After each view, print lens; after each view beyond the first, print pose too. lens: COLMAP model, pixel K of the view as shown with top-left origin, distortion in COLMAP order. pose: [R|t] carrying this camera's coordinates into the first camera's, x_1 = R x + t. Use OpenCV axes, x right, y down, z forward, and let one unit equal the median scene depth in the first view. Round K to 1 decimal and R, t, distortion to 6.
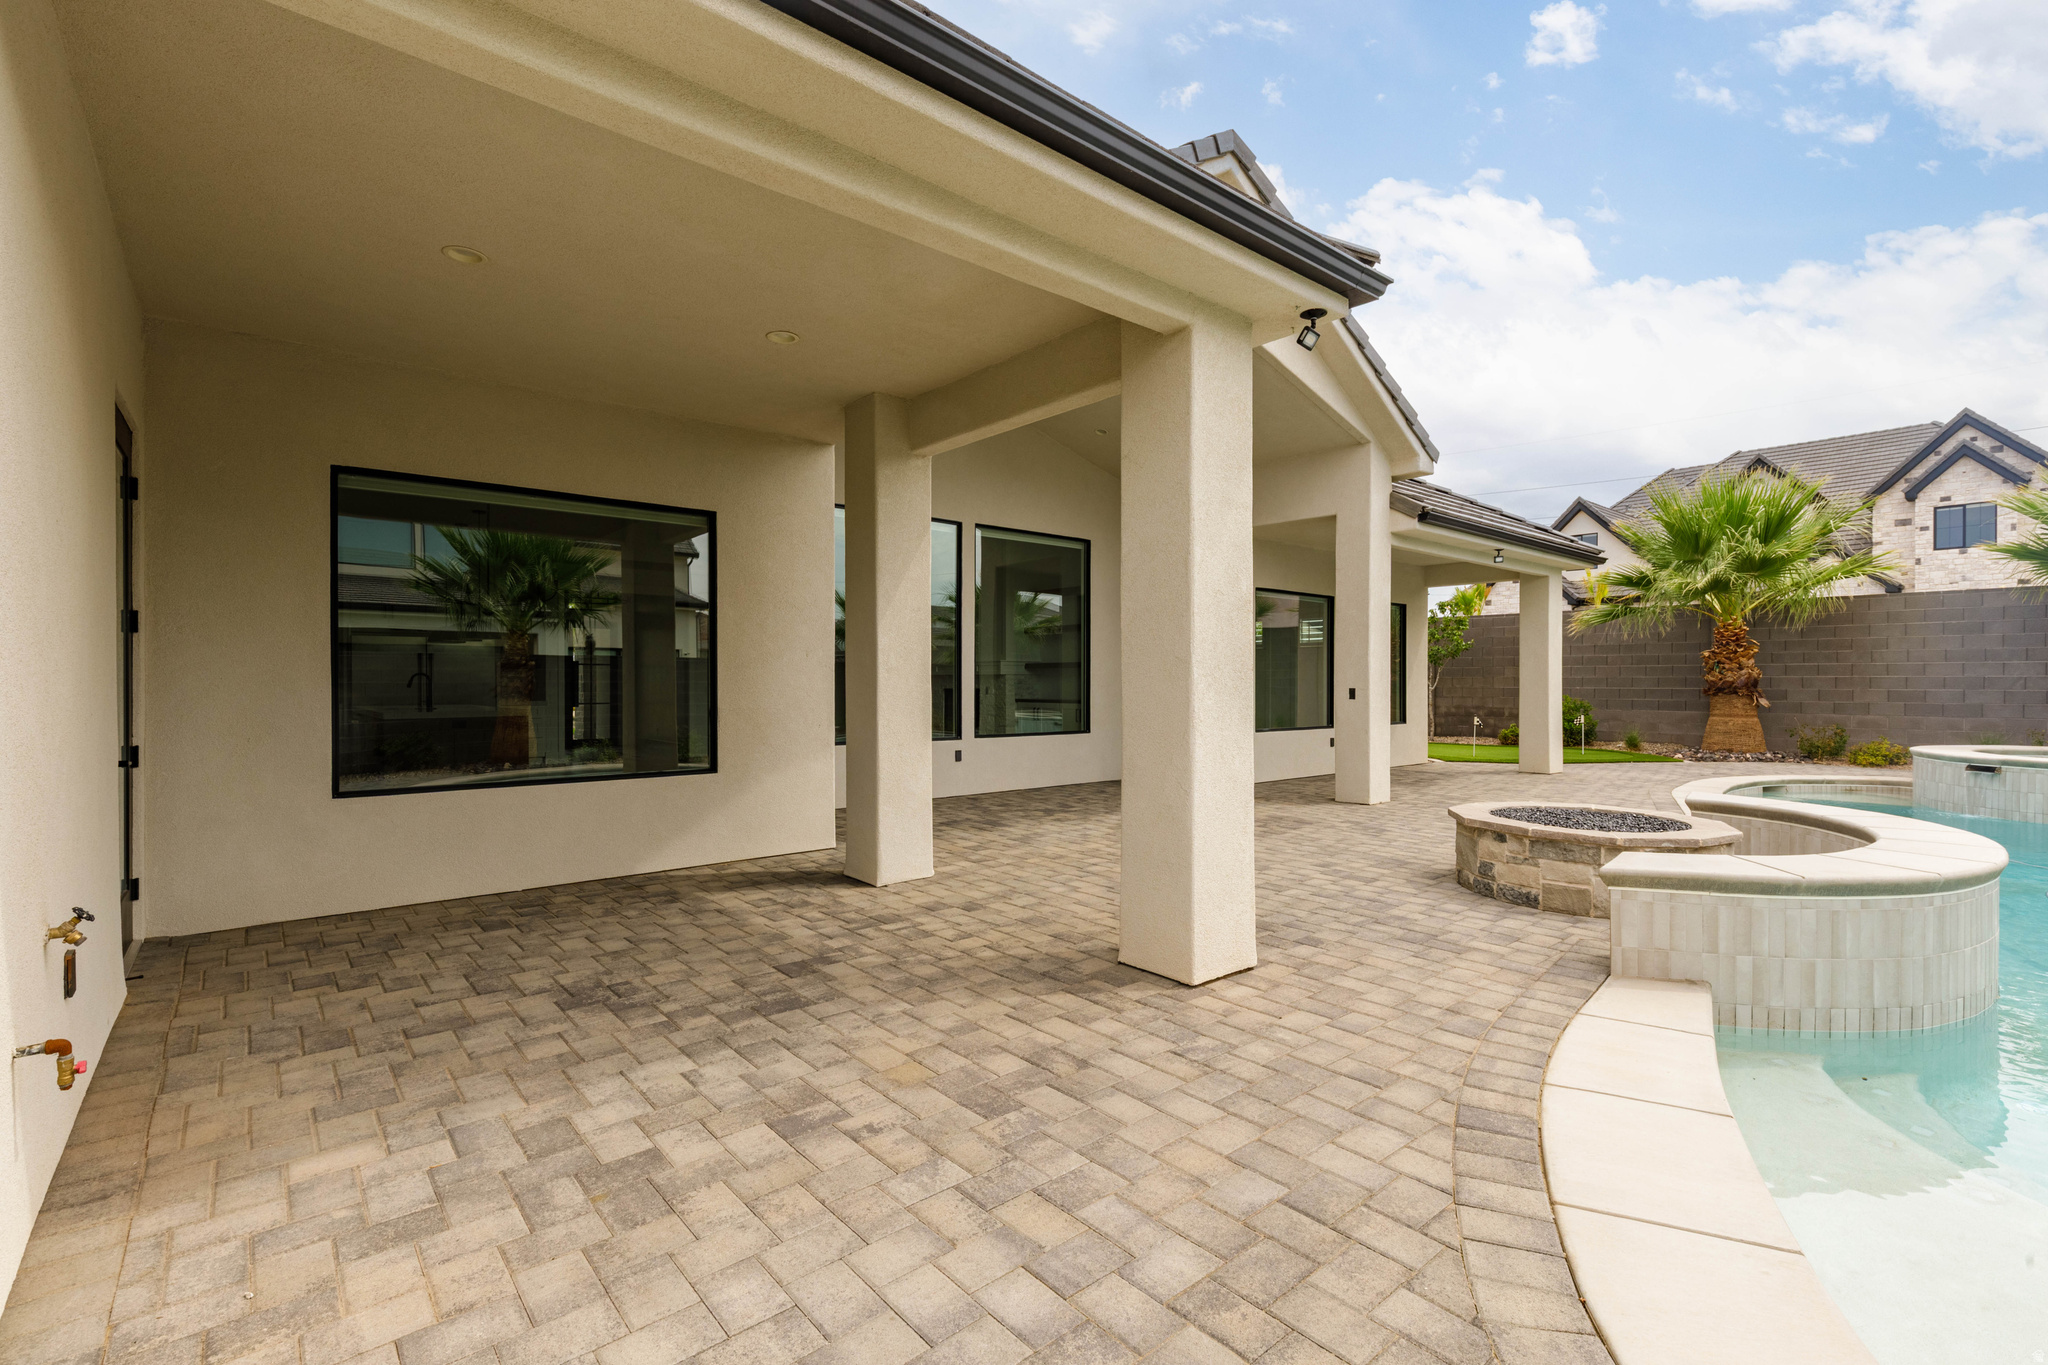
lens RADIAL K [[919.0, 0, 1025.7], [0, 919.0, 683.3], [0, 0, 1]] dist [0.016086, -0.000148]
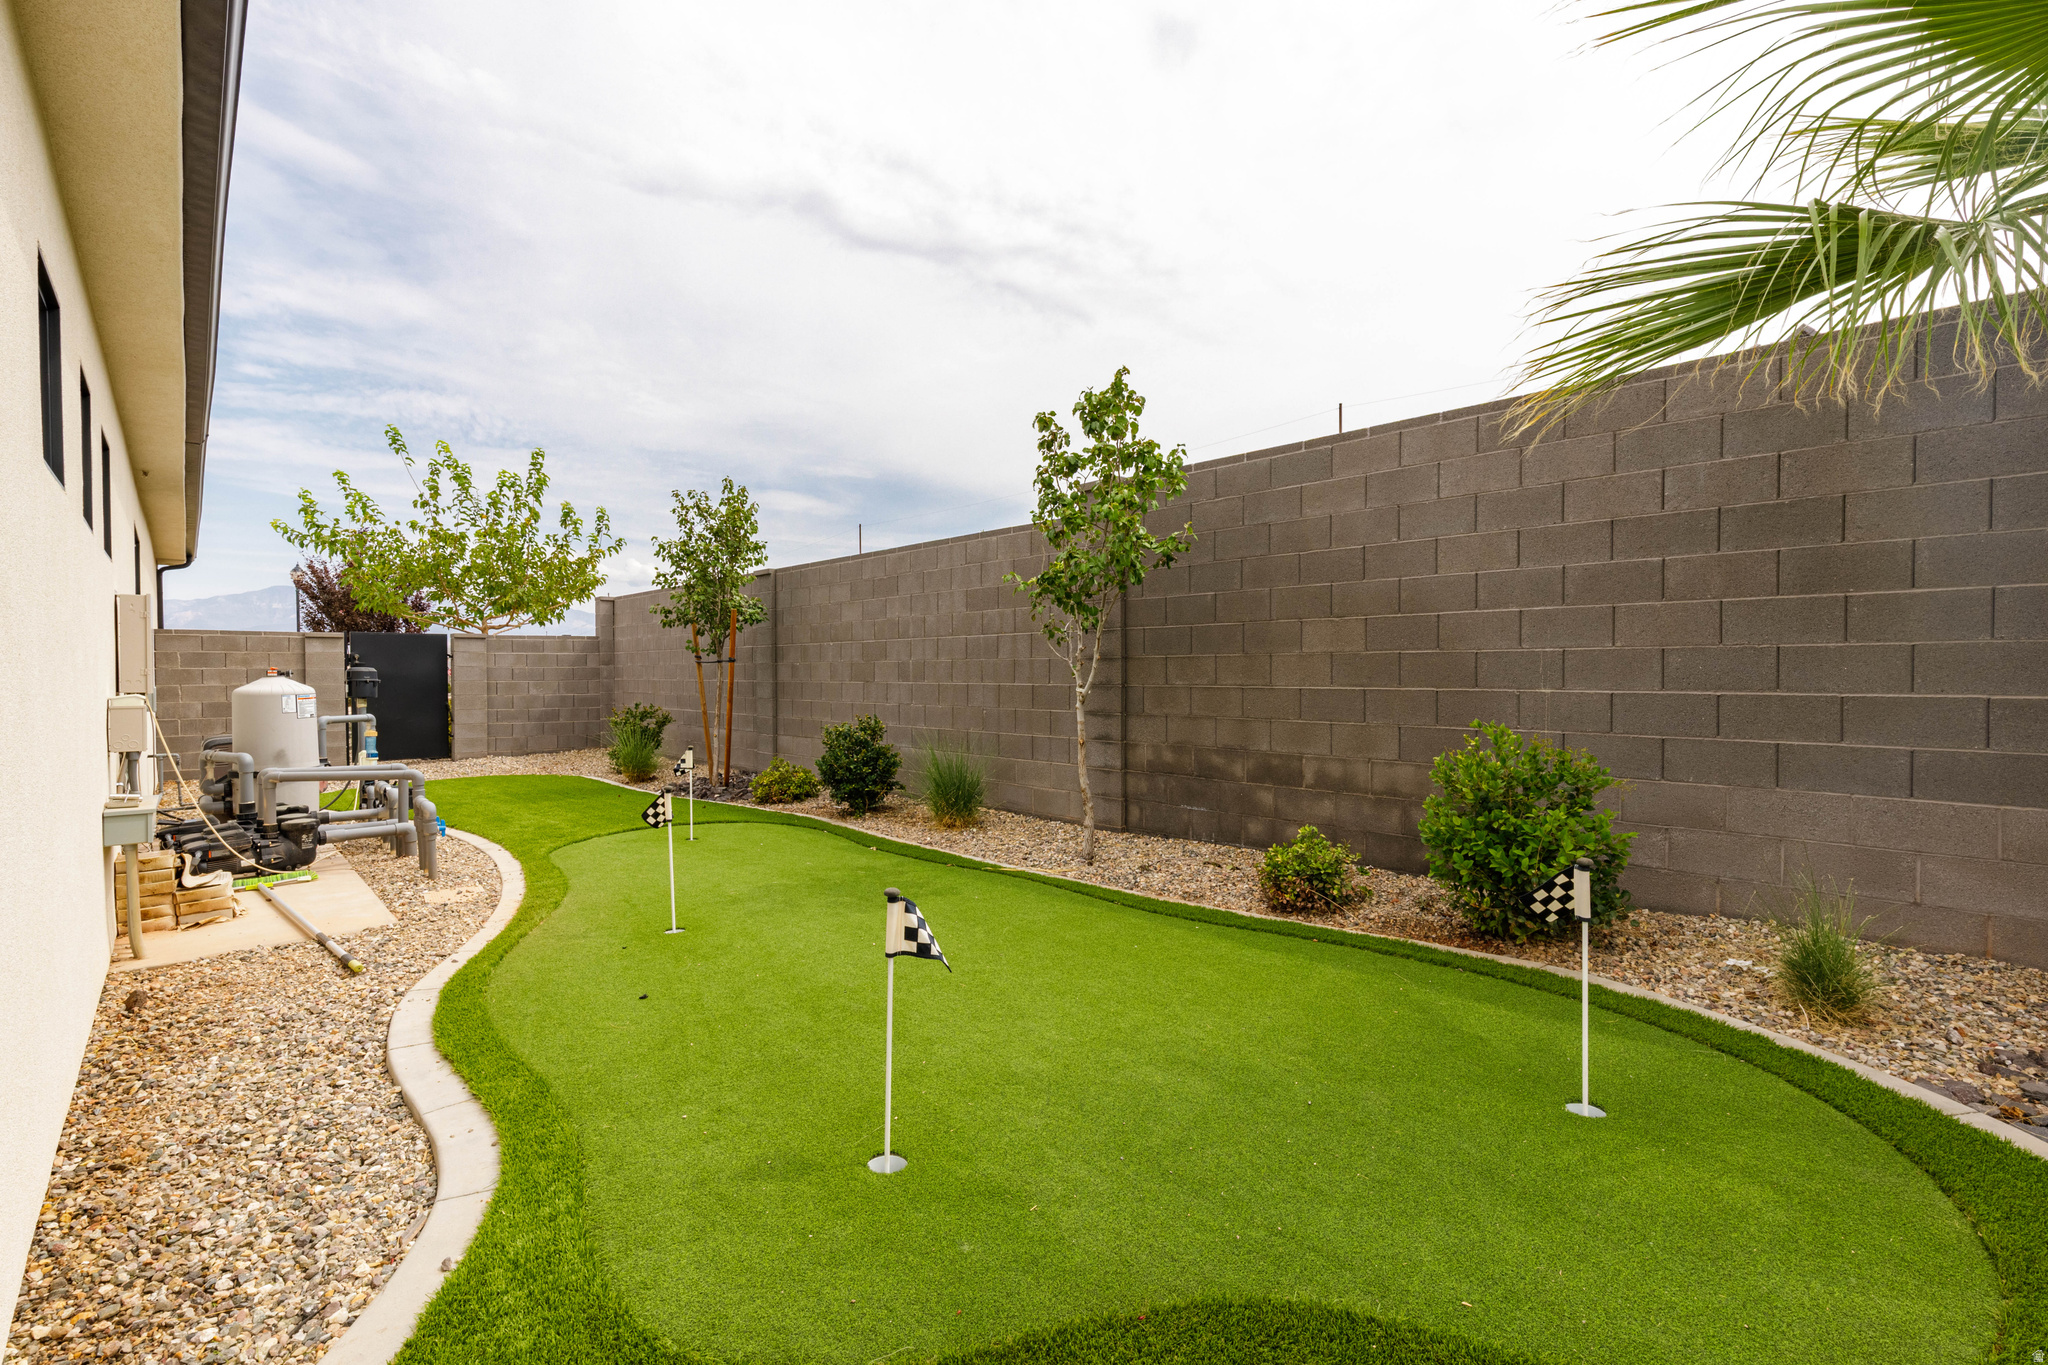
lens RADIAL K [[919.0, 0, 1023.3], [0, 919.0, 683.8], [0, 0, 1]] dist [0.016086, -0.000148]
pose [[0.999440, -0.002220, 0.033388, 0.432909], [0.001923, 0.999958, 0.008922, 0.000317], [-0.033406, -0.008853, 0.999403, 0.729799]]
